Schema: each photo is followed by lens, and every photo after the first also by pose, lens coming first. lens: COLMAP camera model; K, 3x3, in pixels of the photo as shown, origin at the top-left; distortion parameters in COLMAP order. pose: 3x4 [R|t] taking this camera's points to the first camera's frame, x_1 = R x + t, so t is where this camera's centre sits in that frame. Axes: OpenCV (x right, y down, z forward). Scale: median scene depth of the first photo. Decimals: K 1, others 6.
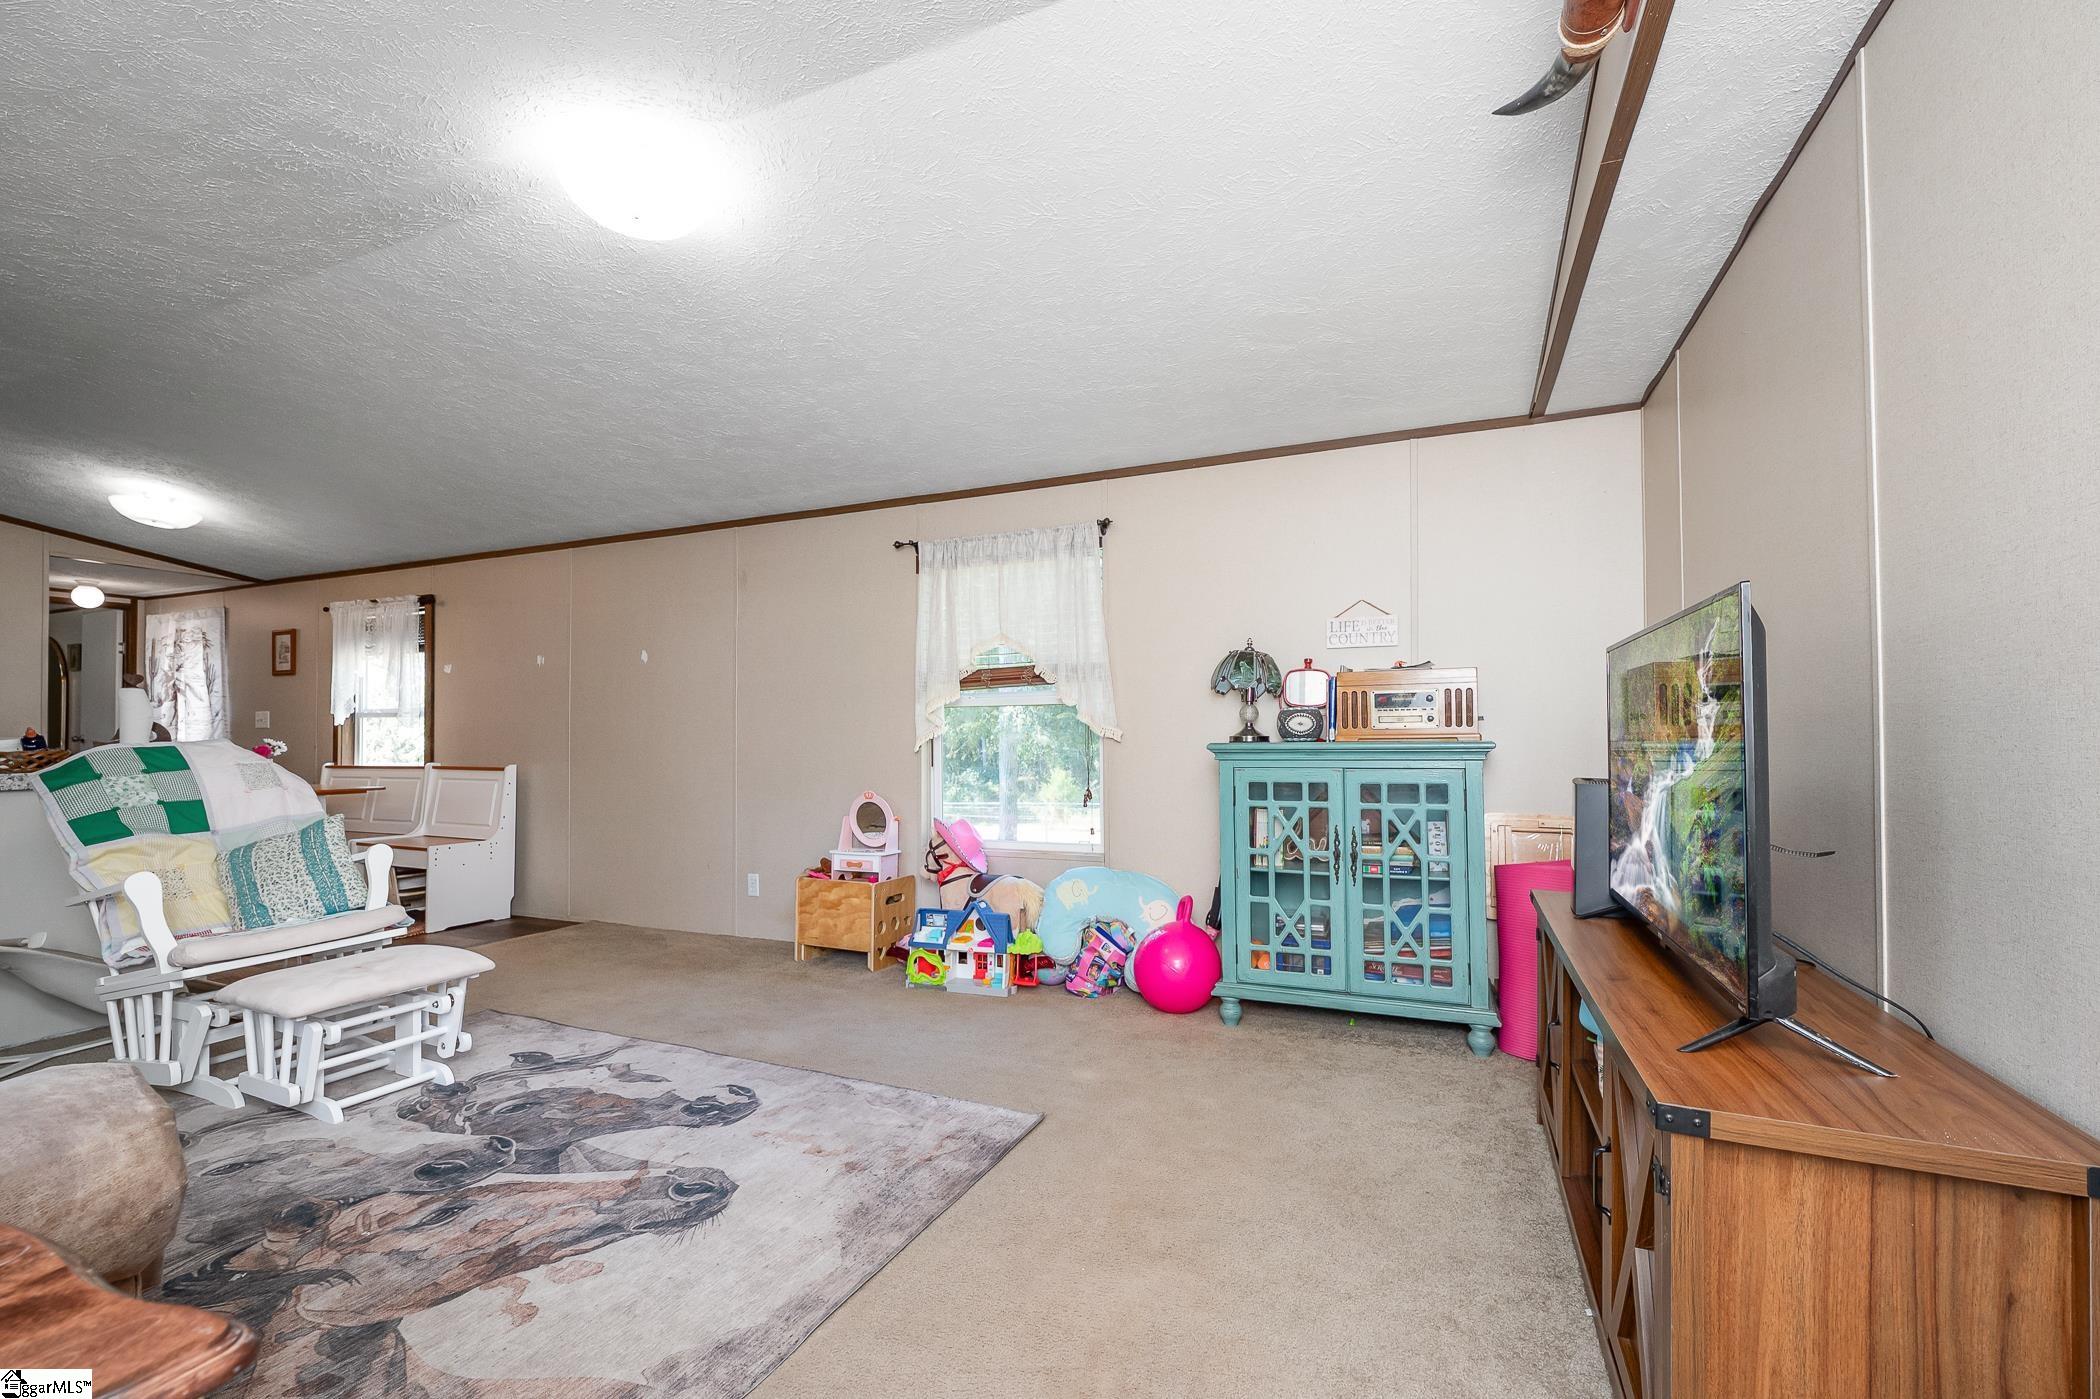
lens RADIAL K [[889.1, 0, 1046.3], [0, 889.1, 712.5], [0, 0, 1]] dist [0.000763, 0.000656]
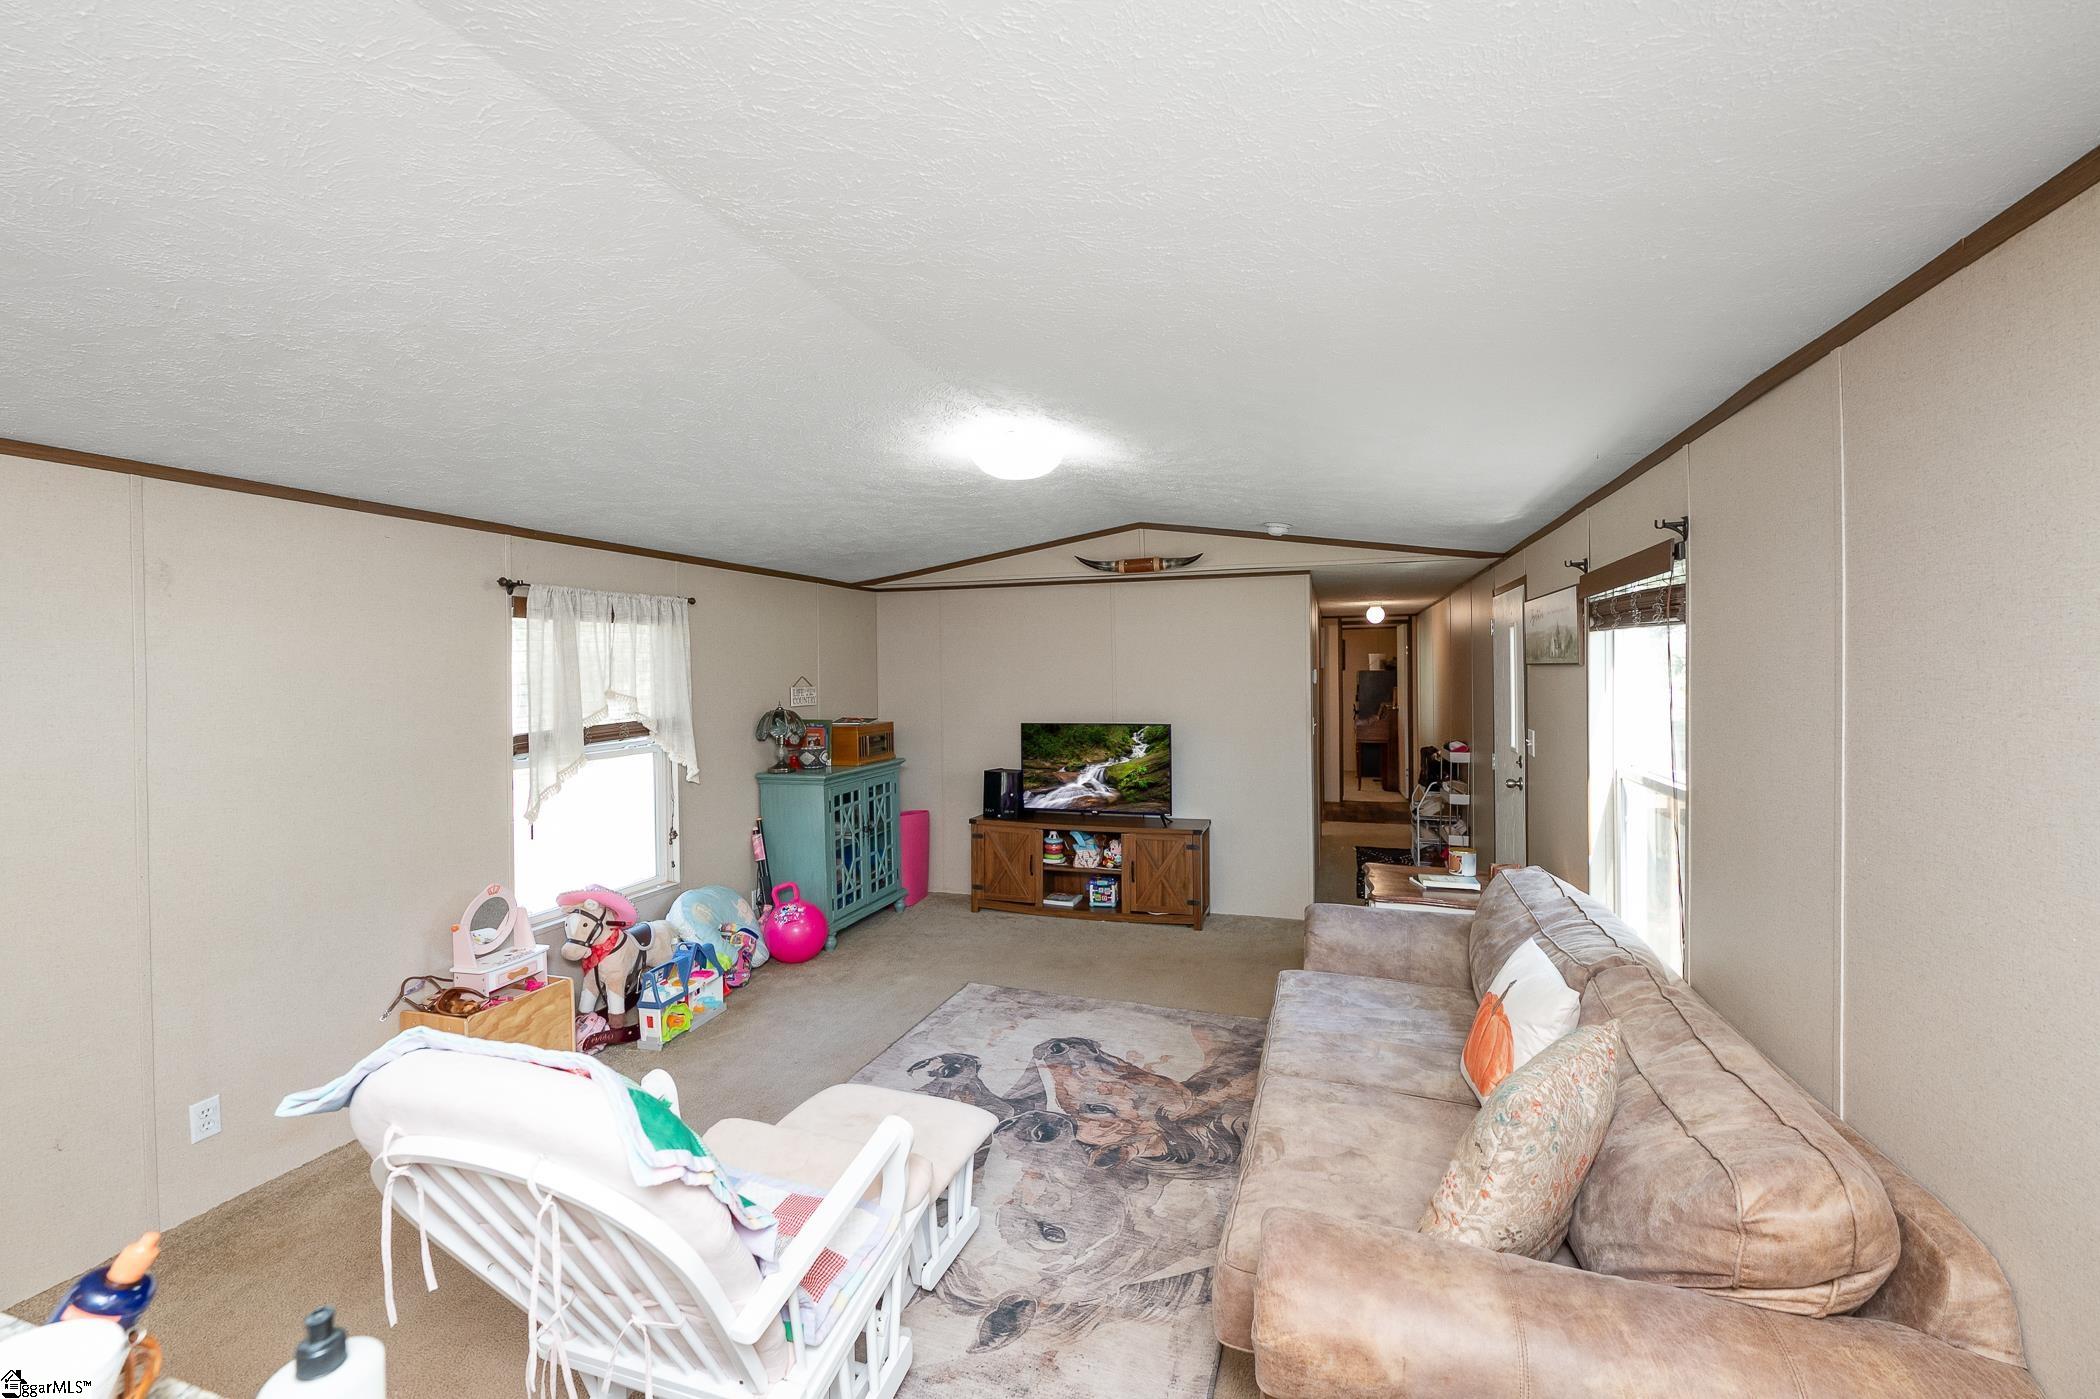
lens RADIAL K [[889.1, 0, 1052.6], [0, 889.1, 682.8], [0, 0, 1]] dist [0.000763, 0.000656]
pose [[-0.100222, -0.007554, 0.994936, -1.805484], [-0.012101, 0.999906, 0.006373, -0.182449], [-0.994891, -0.011401, -0.100305, 0.986876]]
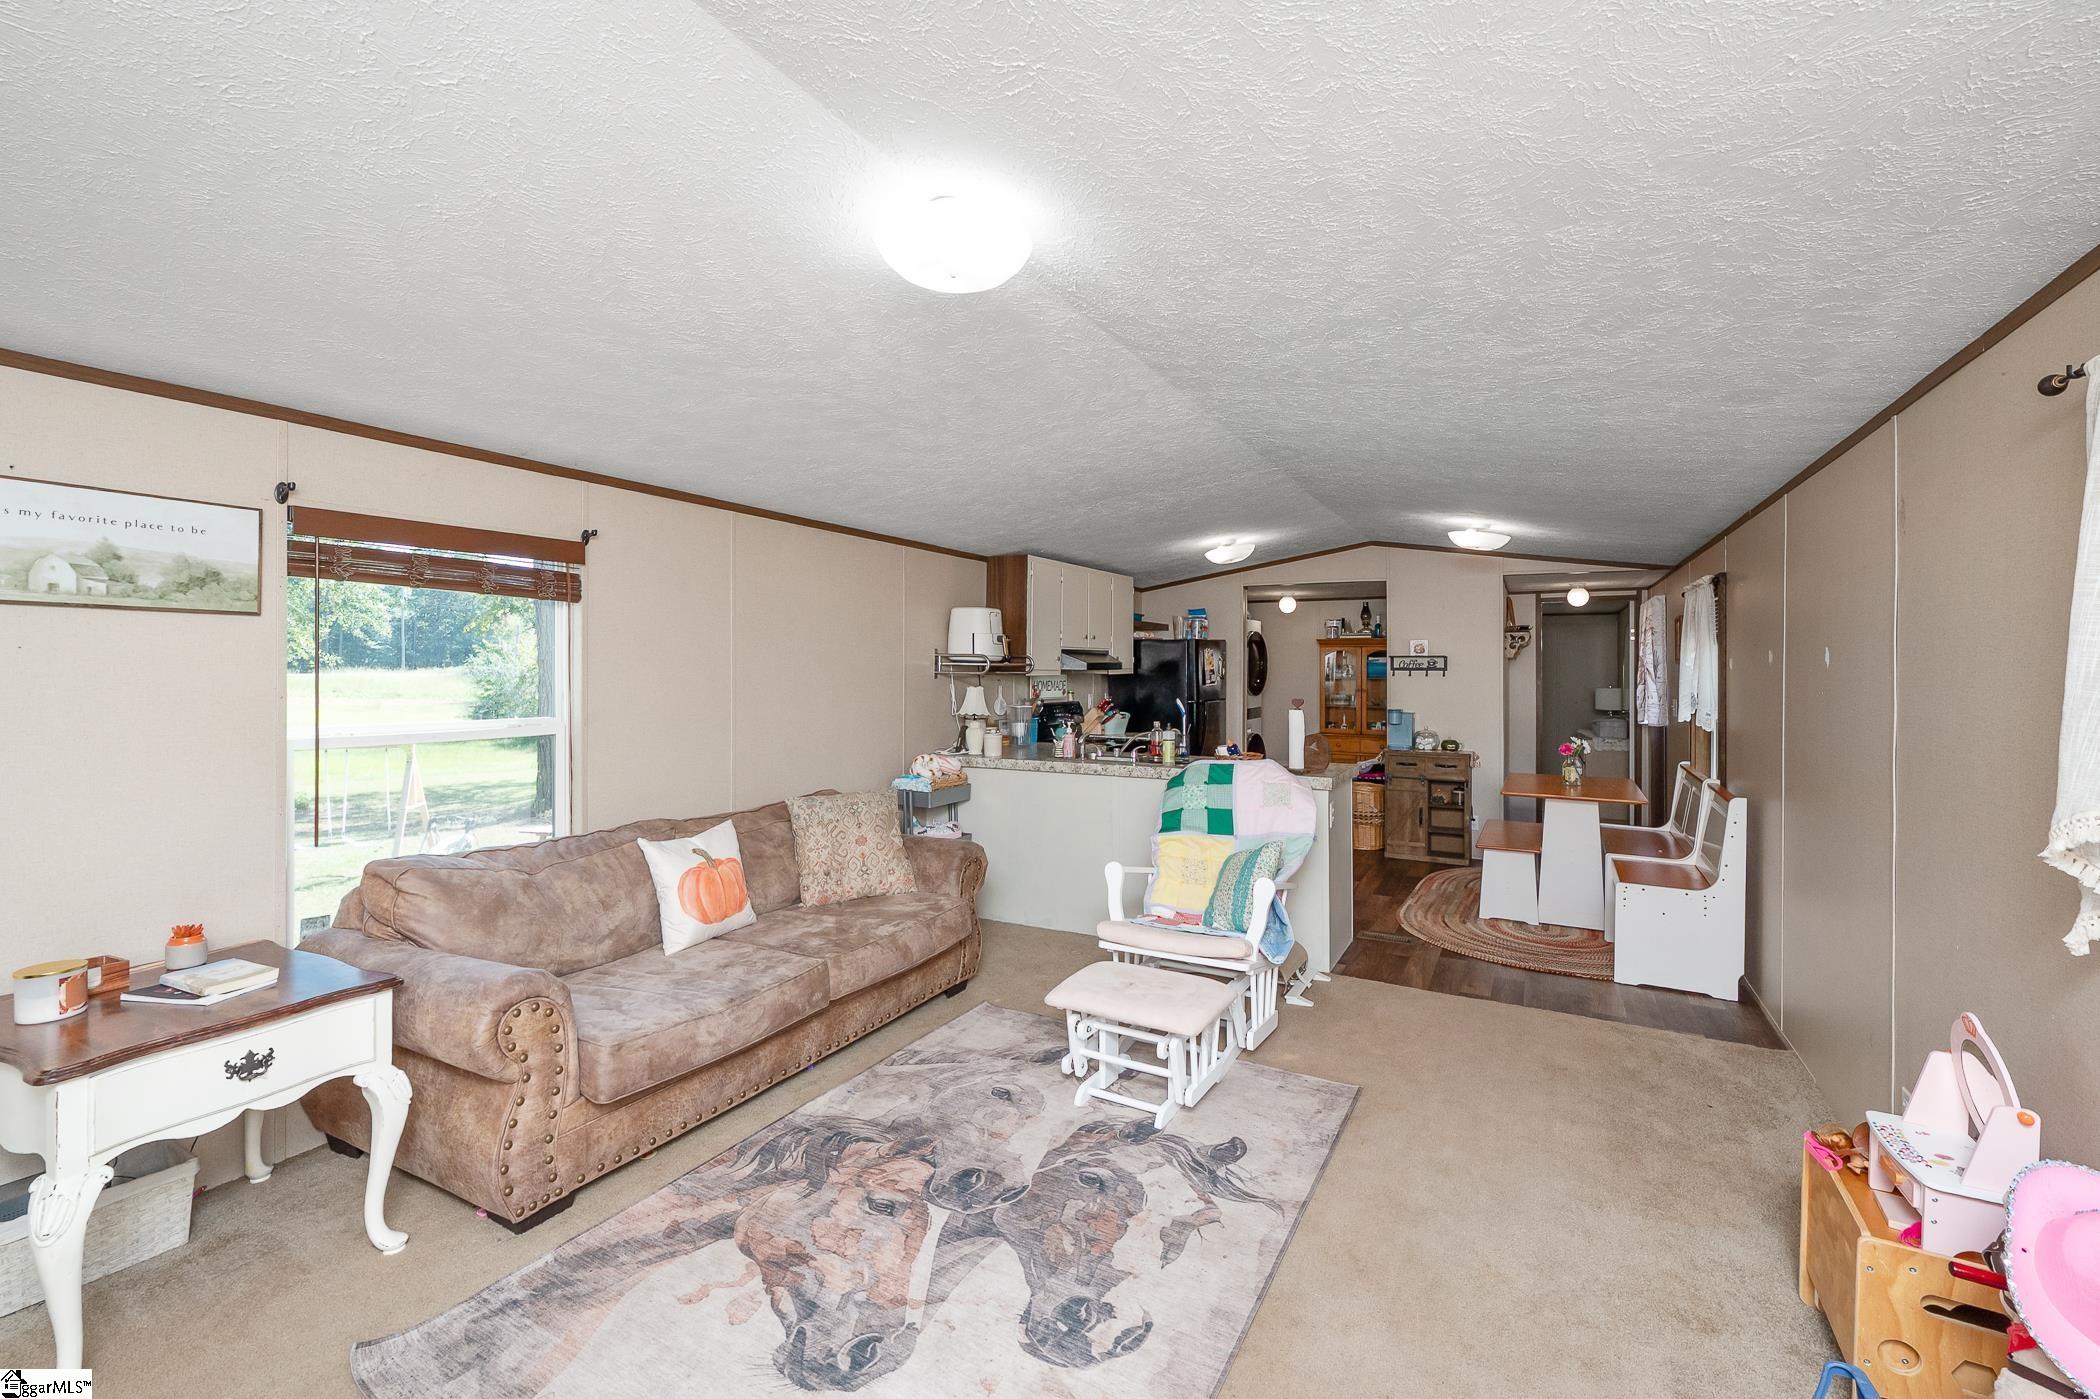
lens RADIAL K [[889.1, 0, 1044.1], [0, 889.1, 689.1], [0, 0, 1]] dist [0.000763, 0.000656]
pose [[-0.080292, 0.026301, -0.996424, 0.394122], [0.021074, 0.999473, 0.024683, -0.134130], [0.996549, -0.019016, -0.080804, 1.045963]]
